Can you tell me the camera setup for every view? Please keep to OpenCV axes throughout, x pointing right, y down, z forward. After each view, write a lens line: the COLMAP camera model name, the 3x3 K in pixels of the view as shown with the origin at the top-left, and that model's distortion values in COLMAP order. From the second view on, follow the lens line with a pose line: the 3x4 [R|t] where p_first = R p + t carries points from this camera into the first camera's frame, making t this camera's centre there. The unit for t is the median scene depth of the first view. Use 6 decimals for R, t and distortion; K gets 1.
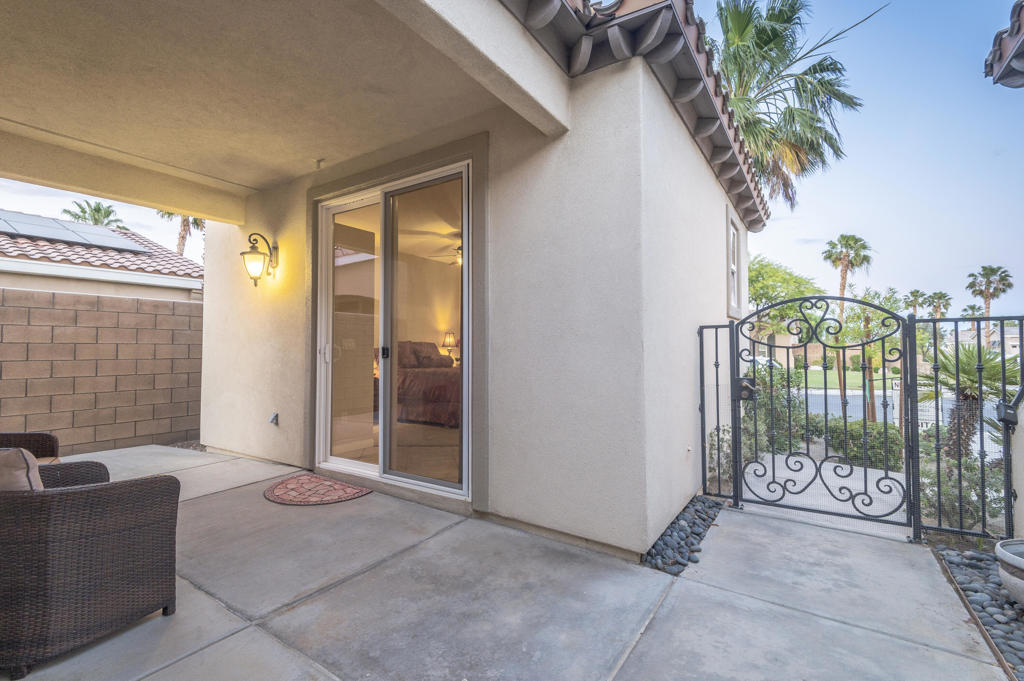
lens RADIAL K [[464.4, 0, 510.7], [0, 464.4, 340.0], [0, 0, 1]] dist [0.023504, -0.011638]
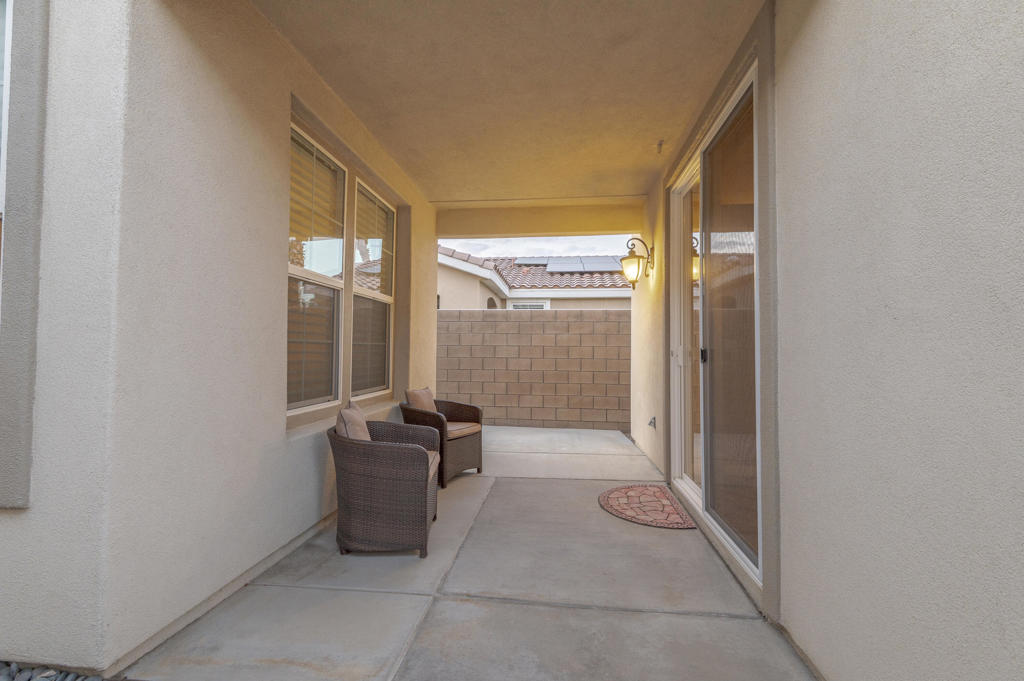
lens RADIAL K [[464.4, 0, 509.6], [0, 464.4, 339.1], [0, 0, 1]] dist [0.023504, -0.011638]
pose [[0.448517, -0.018793, -0.893577, 0.294237], [0.010659, 0.999820, -0.015678, 0.008630], [0.893711, -0.002493, 0.448636, 0.363618]]
